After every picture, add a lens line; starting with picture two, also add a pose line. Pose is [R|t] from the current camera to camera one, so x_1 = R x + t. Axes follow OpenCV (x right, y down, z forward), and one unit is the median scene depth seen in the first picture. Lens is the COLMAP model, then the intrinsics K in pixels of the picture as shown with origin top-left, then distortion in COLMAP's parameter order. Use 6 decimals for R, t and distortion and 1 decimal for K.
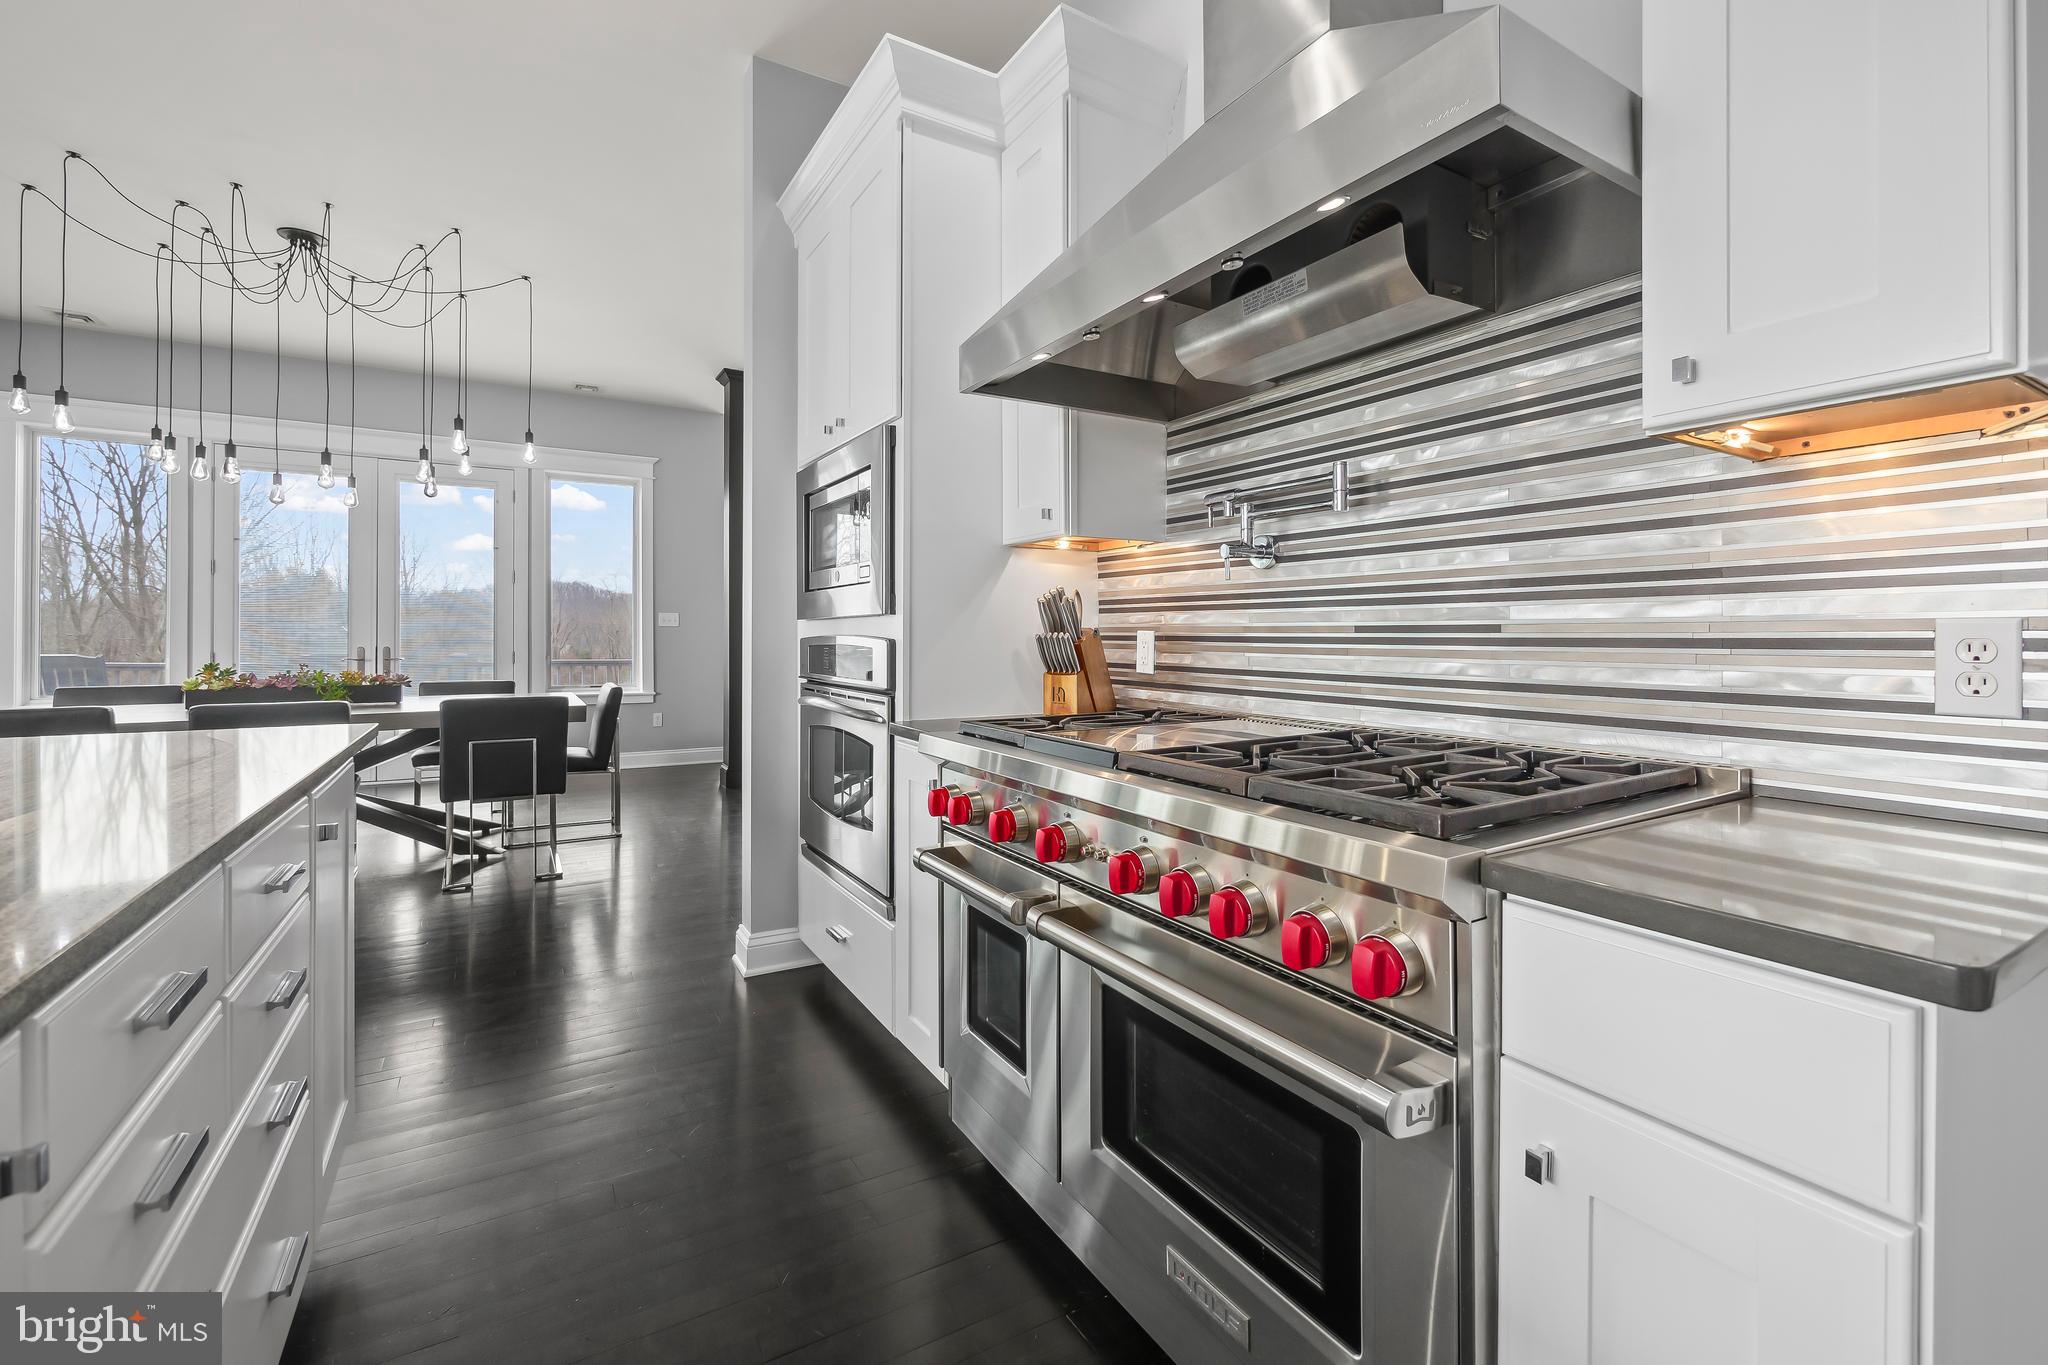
lens RADIAL K [[884.3, 0, 1022.2], [0, 884.3, 653.0], [0, 0, 1]] dist [-0.002069, -0.000178]
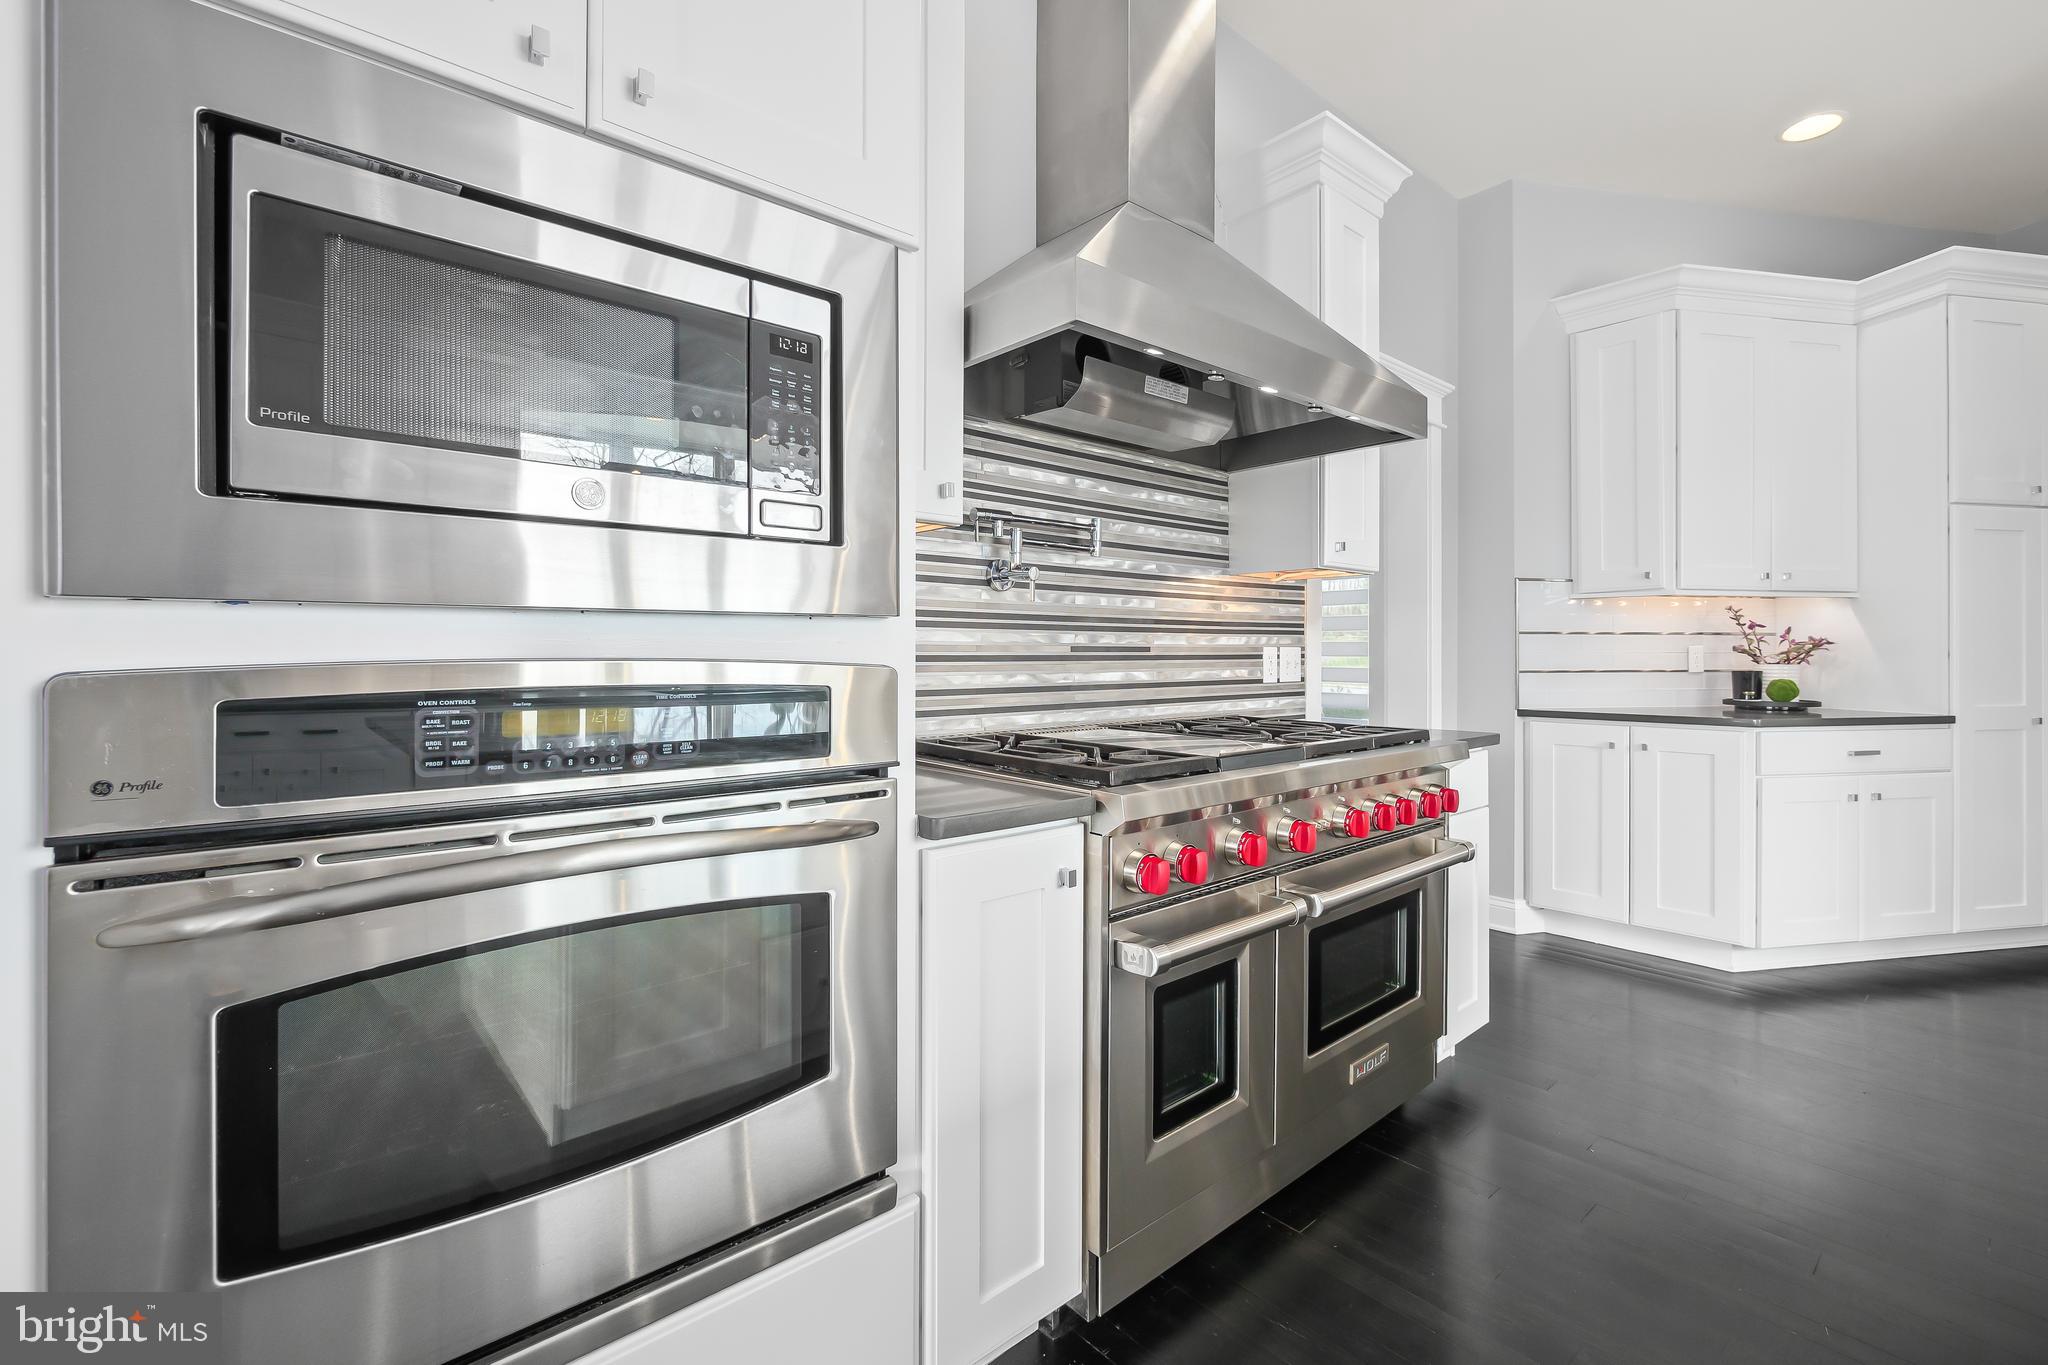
lens RADIAL K [[884.3, 0, 1022.2], [0, 884.3, 653.0], [0, 0, 1]] dist [-0.002069, -0.000178]
pose [[-0.179819, -0.001130, 0.983699, -0.849350], [0.022391, 0.999736, 0.005241, -0.029706], [-0.983445, 0.022968, -0.179746, 1.298562]]
